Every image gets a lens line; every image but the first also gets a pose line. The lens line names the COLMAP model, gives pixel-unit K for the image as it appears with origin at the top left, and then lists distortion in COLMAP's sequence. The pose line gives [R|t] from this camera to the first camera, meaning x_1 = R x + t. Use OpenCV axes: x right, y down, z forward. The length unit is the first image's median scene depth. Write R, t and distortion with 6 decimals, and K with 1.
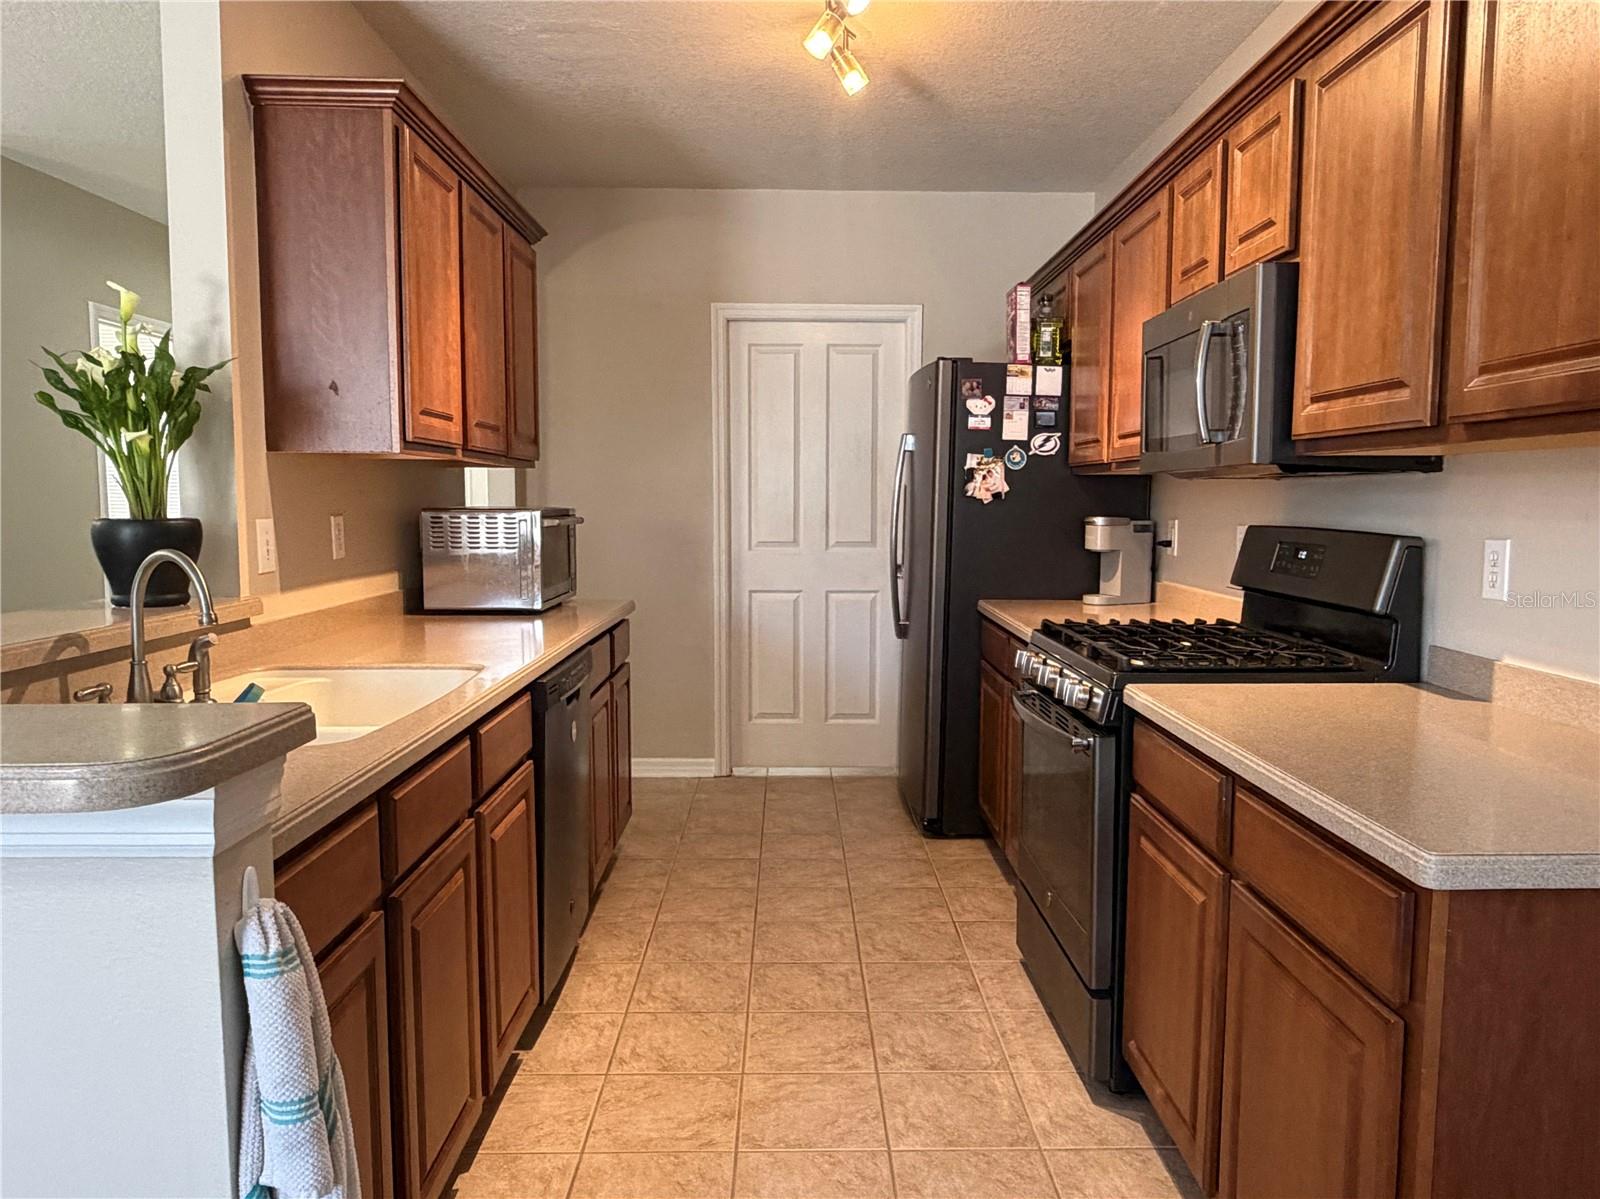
lens RADIAL K [[1132.5, 0, 821.0], [0, 1132.5, 607.5], [0, 0, 1]] dist [-0.007688, -0.002782]
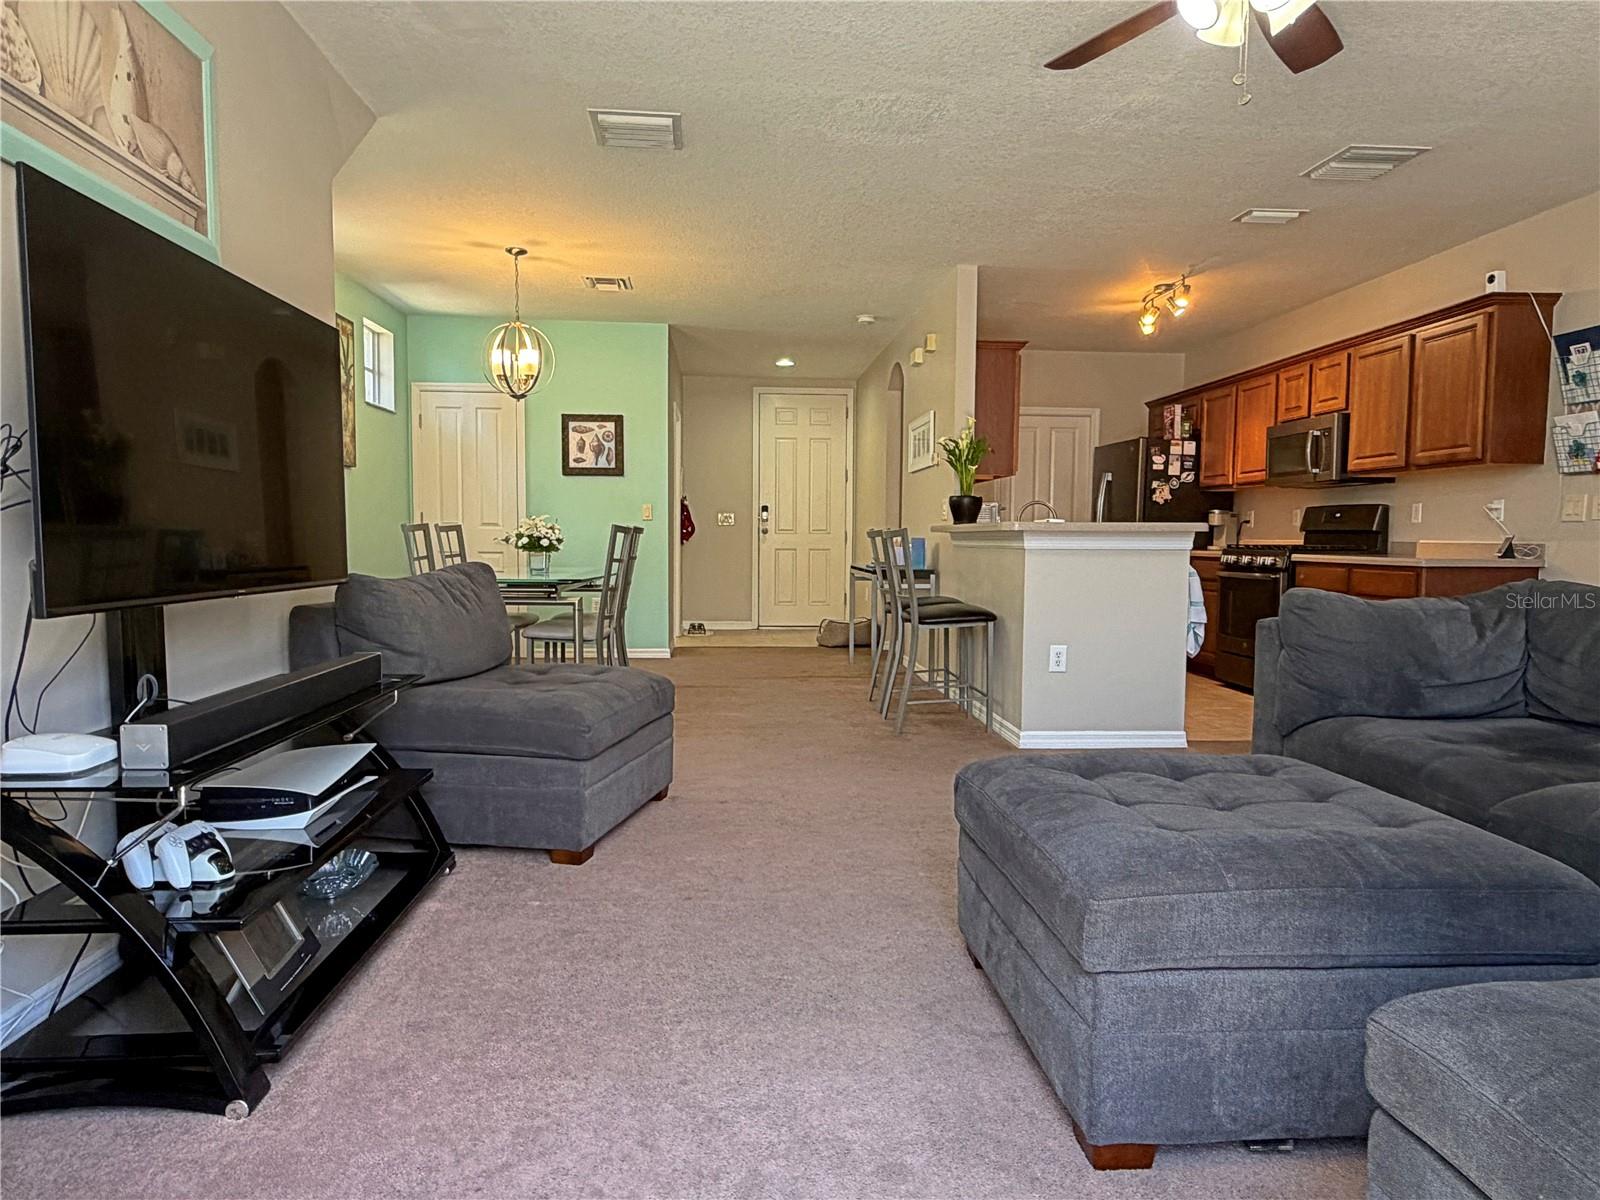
lens RADIAL K [[979.1, 0, 800.6], [0, 979.1, 606.5], [0, 0, 1]] dist [-0.001156, -0.001415]
pose [[0.998628, -0.000652, 0.052364, -0.784594], [0.001952, 0.999691, -0.024776, 0.181862], [-0.052332, 0.024844, 0.998321, -1.011960]]
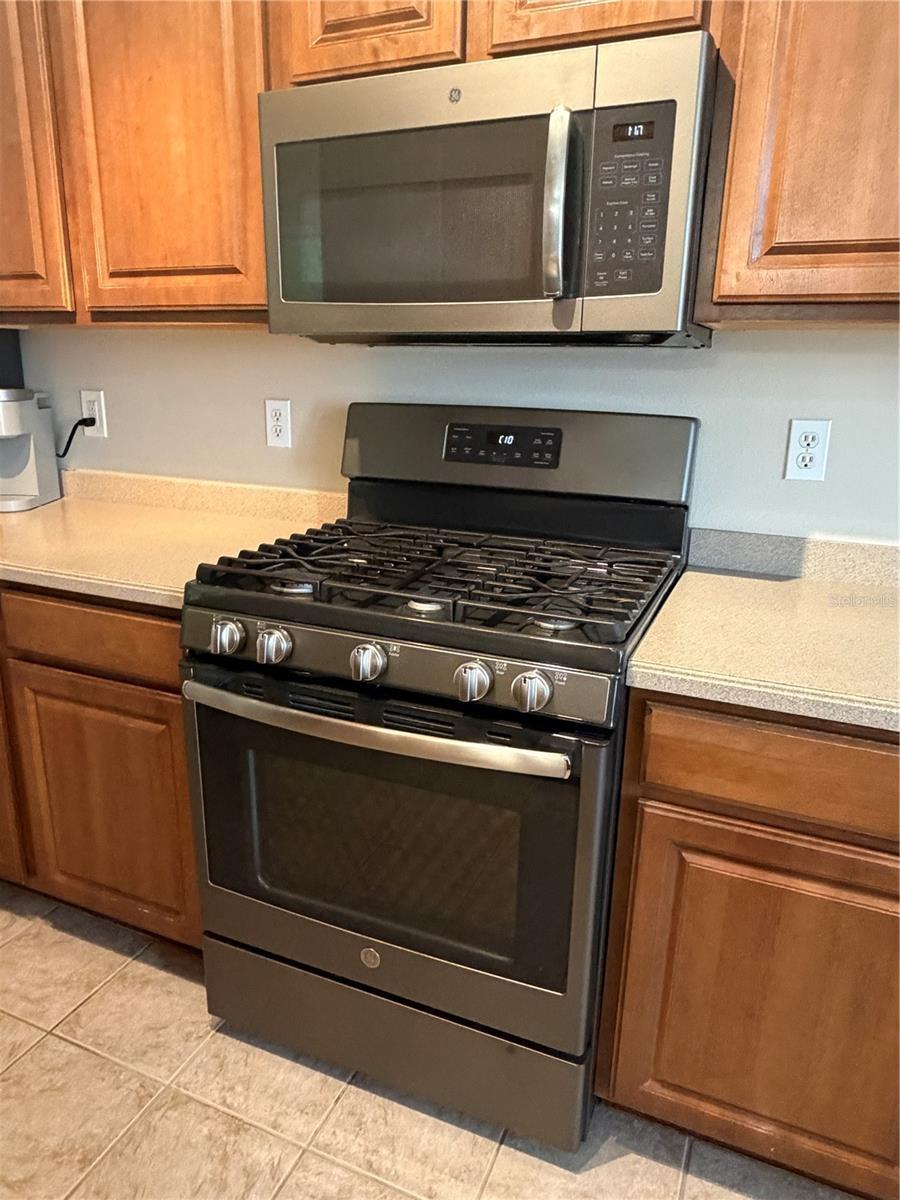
lens RADIAL K [[817.1, 0, 443.3], [0, 817.1, 603.5], [0, 0, 1]] dist [-0.000764, 0.001317]
pose [[0.426844, -0.251272, 0.868716, -0.138934], [0.071189, 0.966978, 0.244715, -0.065655], [-0.901519, -0.042612, 0.430637, 0.614097]]
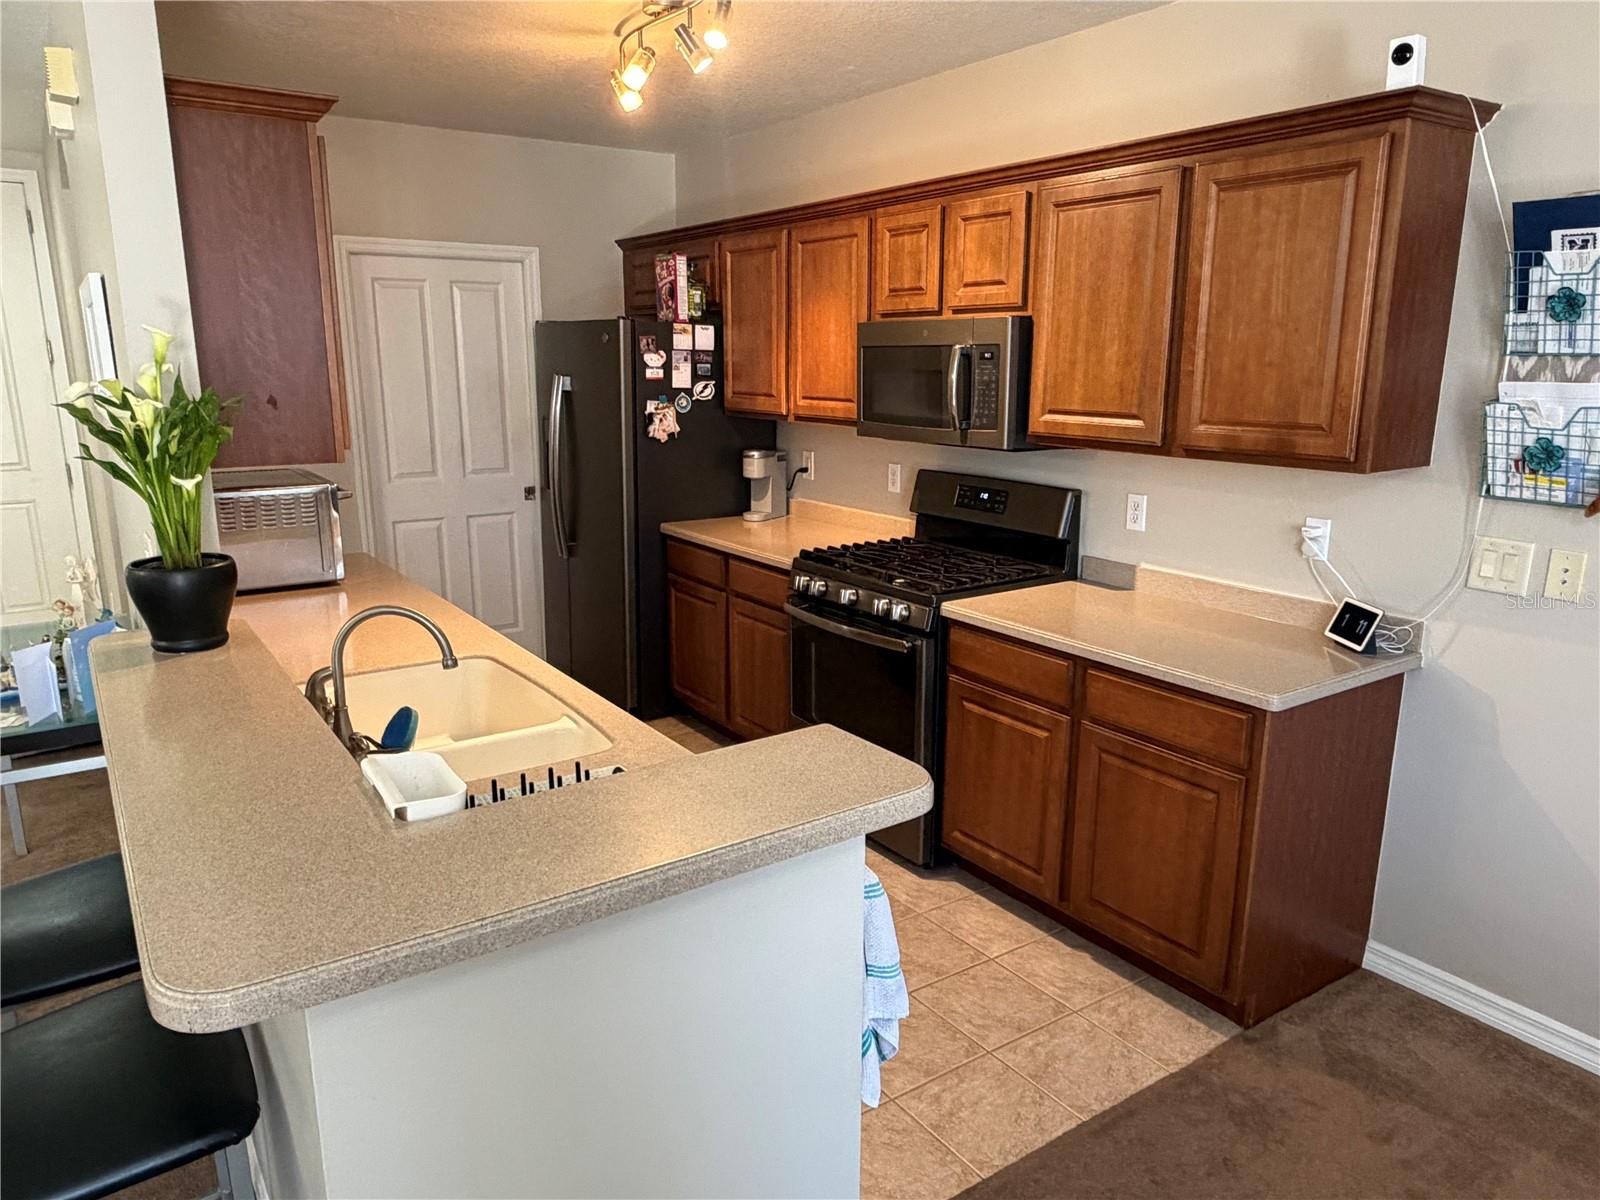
lens RADIAL K [[1089.5, 0, 802.3], [0, 1089.5, 606.6], [0, 0, 1]] dist [-0.000764, 0.001317]
pose [[0.839223, -0.125574, 0.529090, -0.441392], [0.053855, 0.987381, 0.148922, -0.103290], [-0.541114, -0.096484, 0.835396, -0.065470]]
